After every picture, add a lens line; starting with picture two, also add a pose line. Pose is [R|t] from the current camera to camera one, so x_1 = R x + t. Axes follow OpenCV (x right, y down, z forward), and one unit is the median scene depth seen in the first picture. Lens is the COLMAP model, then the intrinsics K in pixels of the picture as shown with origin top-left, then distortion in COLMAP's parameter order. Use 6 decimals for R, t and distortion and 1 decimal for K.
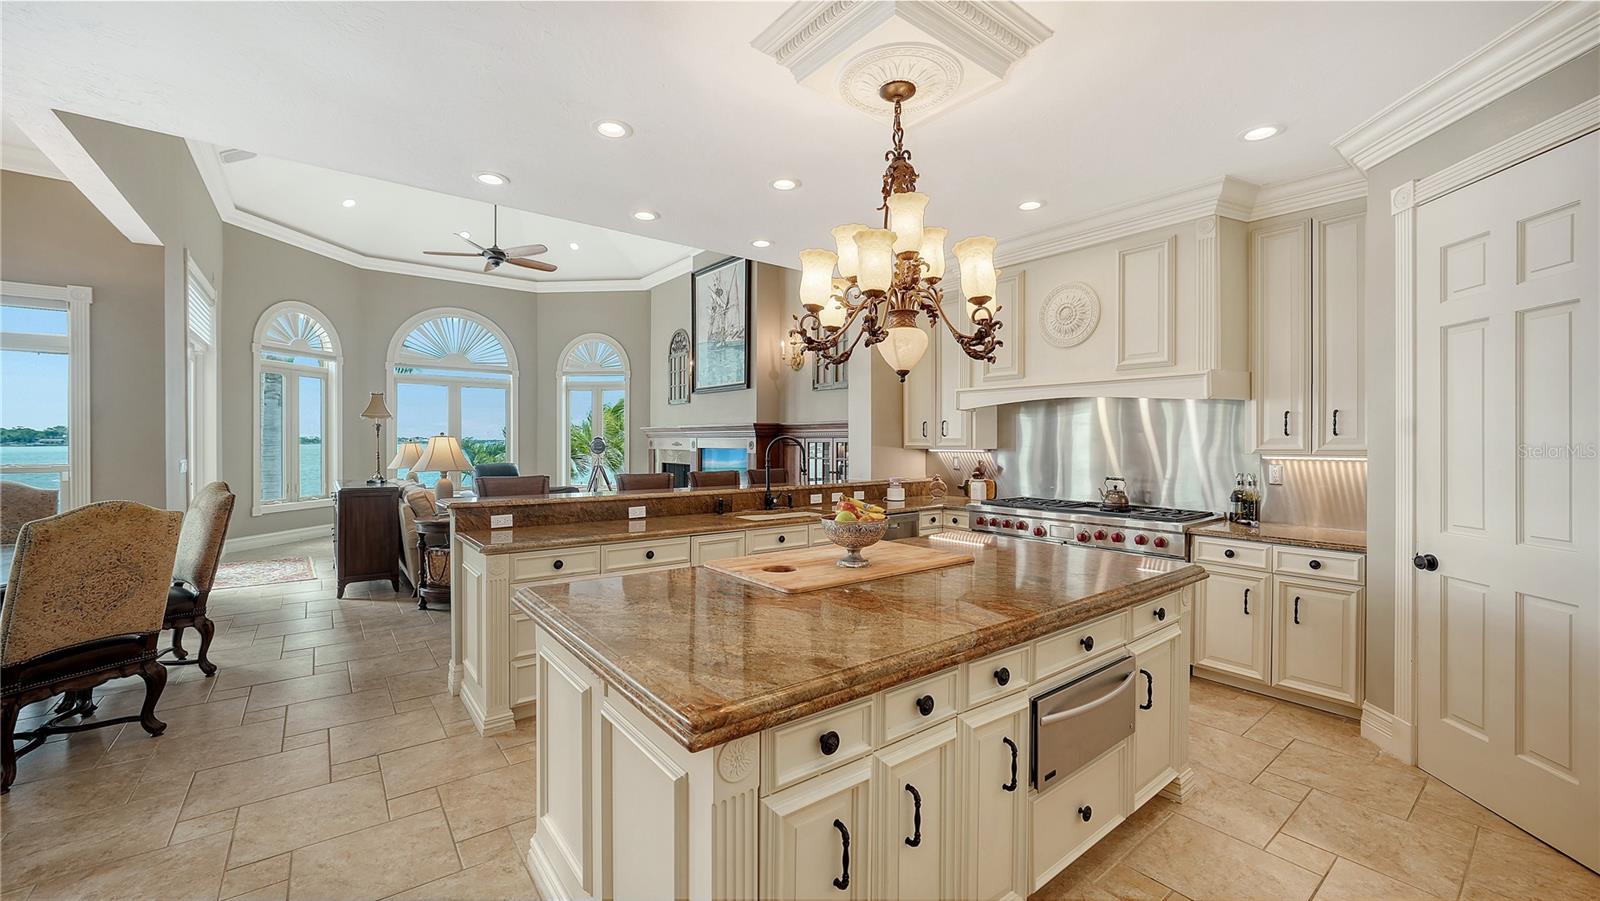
lens RADIAL K [[625.4, 0, 787.7], [0, 625.4, 446.2], [0, 0, 1]] dist [-0.000896, 0.000254]
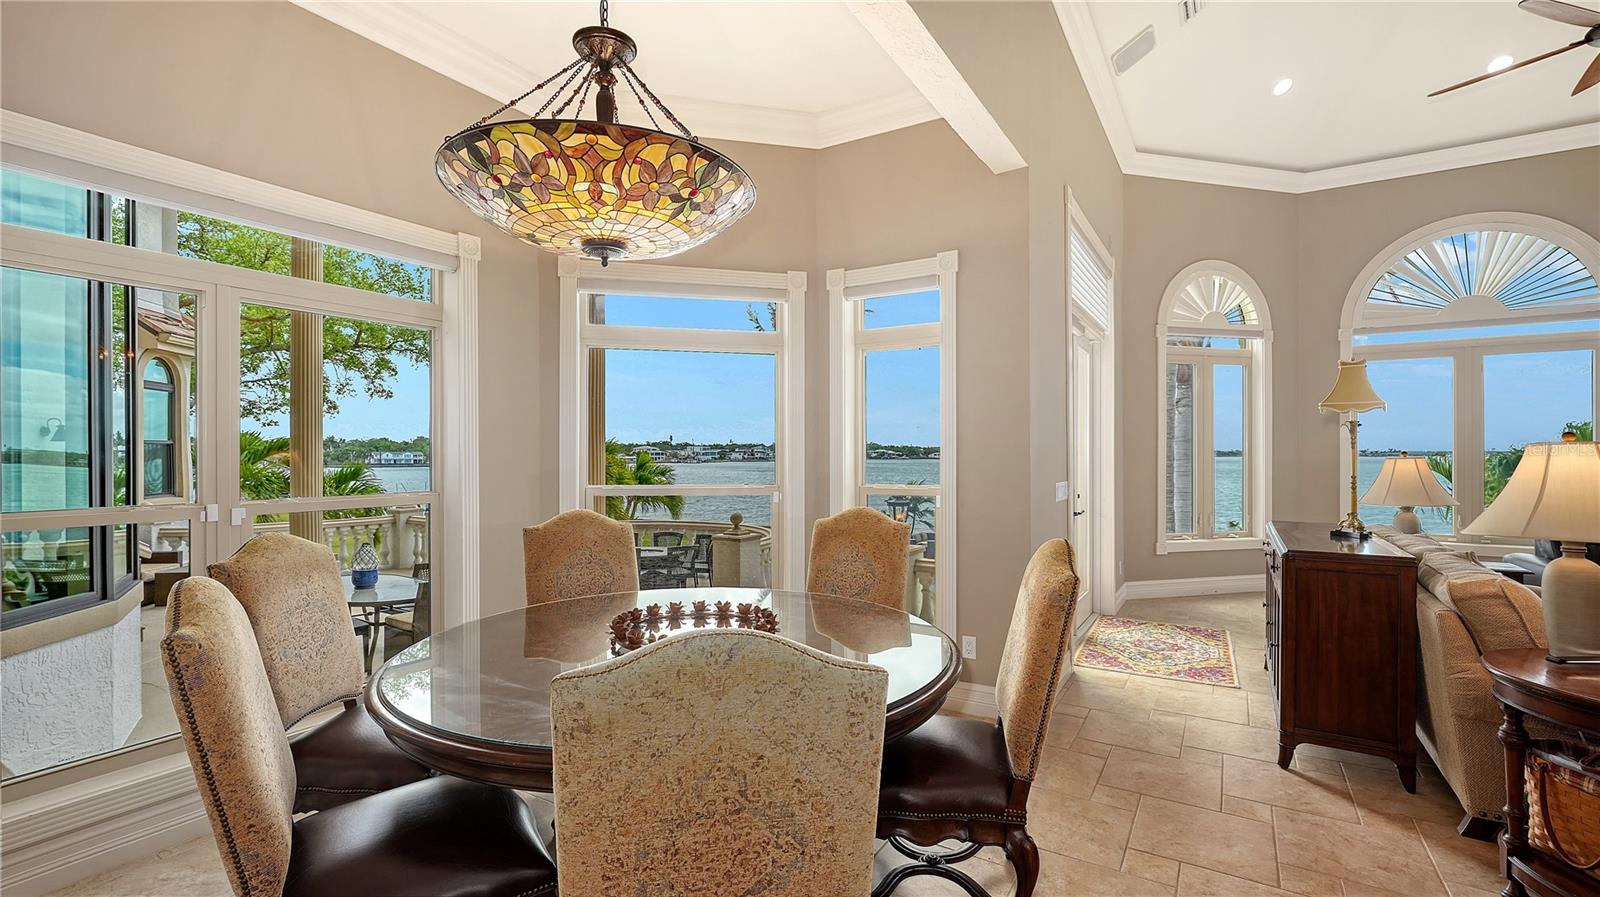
lens RADIAL K [[718.7, 0, 787.7], [0, 718.7, 453.5], [0, 0, 1]] dist [-0.000215, -0.000297]
pose [[0.362419, -0.002454, -0.932012, -0.288357], [-0.005411, 0.999974, -0.004737, -0.004859], [0.932000, 0.006760, 0.362397, 0.372432]]
